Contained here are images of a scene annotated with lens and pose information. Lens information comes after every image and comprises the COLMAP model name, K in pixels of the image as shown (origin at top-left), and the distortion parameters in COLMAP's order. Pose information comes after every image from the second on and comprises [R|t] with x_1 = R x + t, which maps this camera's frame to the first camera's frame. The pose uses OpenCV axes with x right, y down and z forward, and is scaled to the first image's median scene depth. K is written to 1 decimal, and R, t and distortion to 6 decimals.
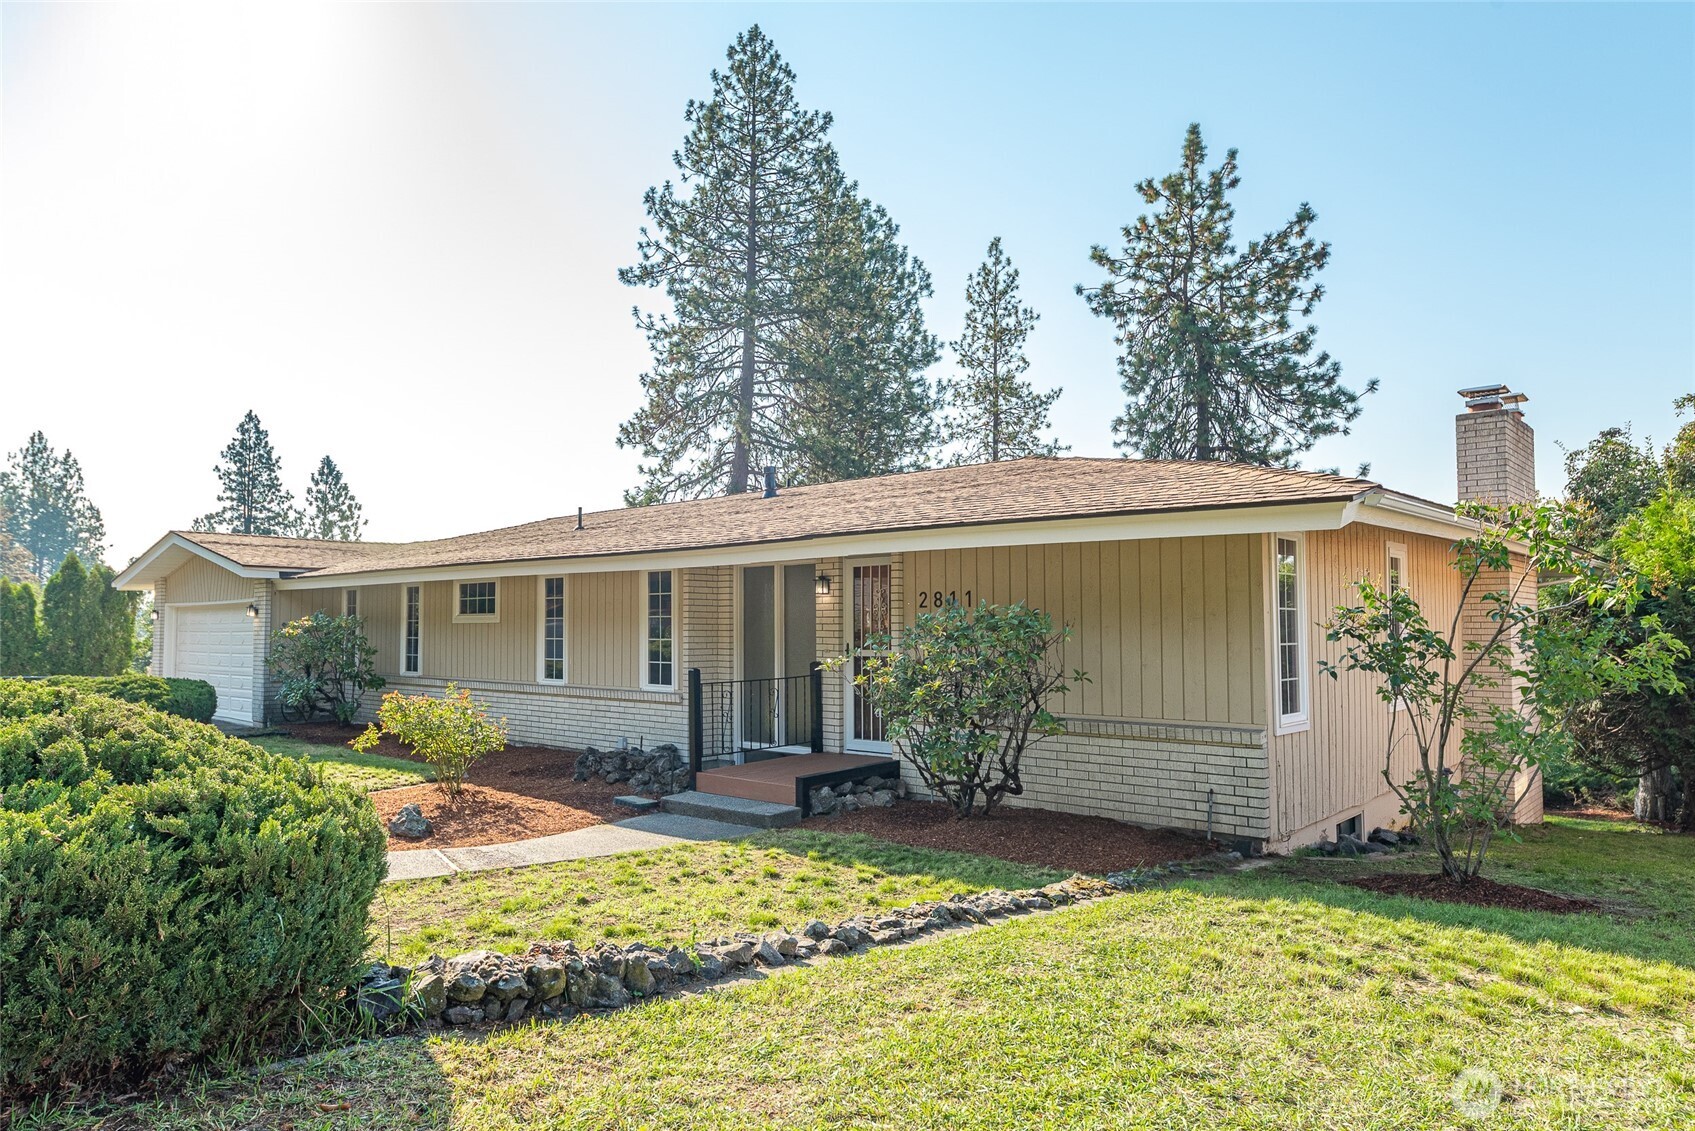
lens RADIAL K [[1031.5, 0, 847.5], [0, 1031.5, 565.5], [0, 0, 1]] dist [0.048861, 0.000230]
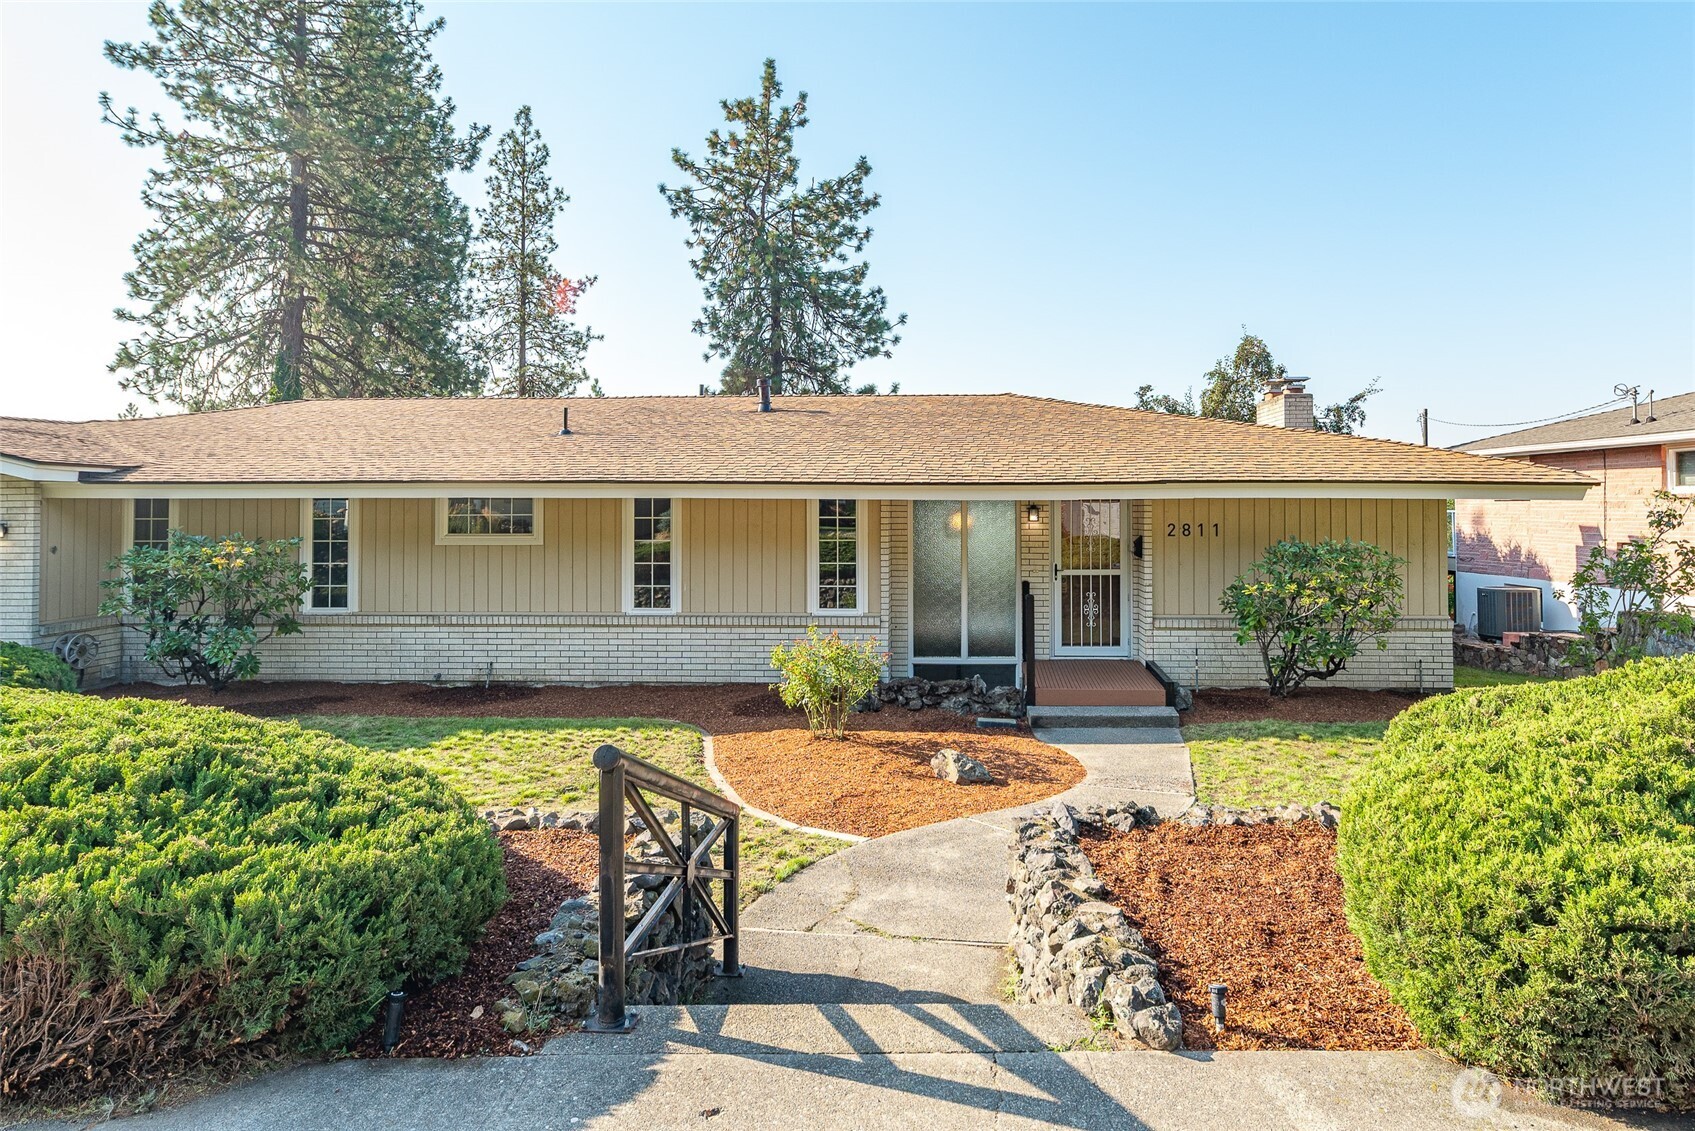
lens RADIAL K [[1025.3, 0, 899.3], [0, 1025.3, 478.4], [0, 0, 1]] dist [-0.002076, 0.046765]
pose [[0.792389, 0.017504, 0.609765, -0.218240], [-0.036135, 0.999180, 0.018276, -0.009049], [-0.608945, -0.036515, 0.792372, 0.053526]]
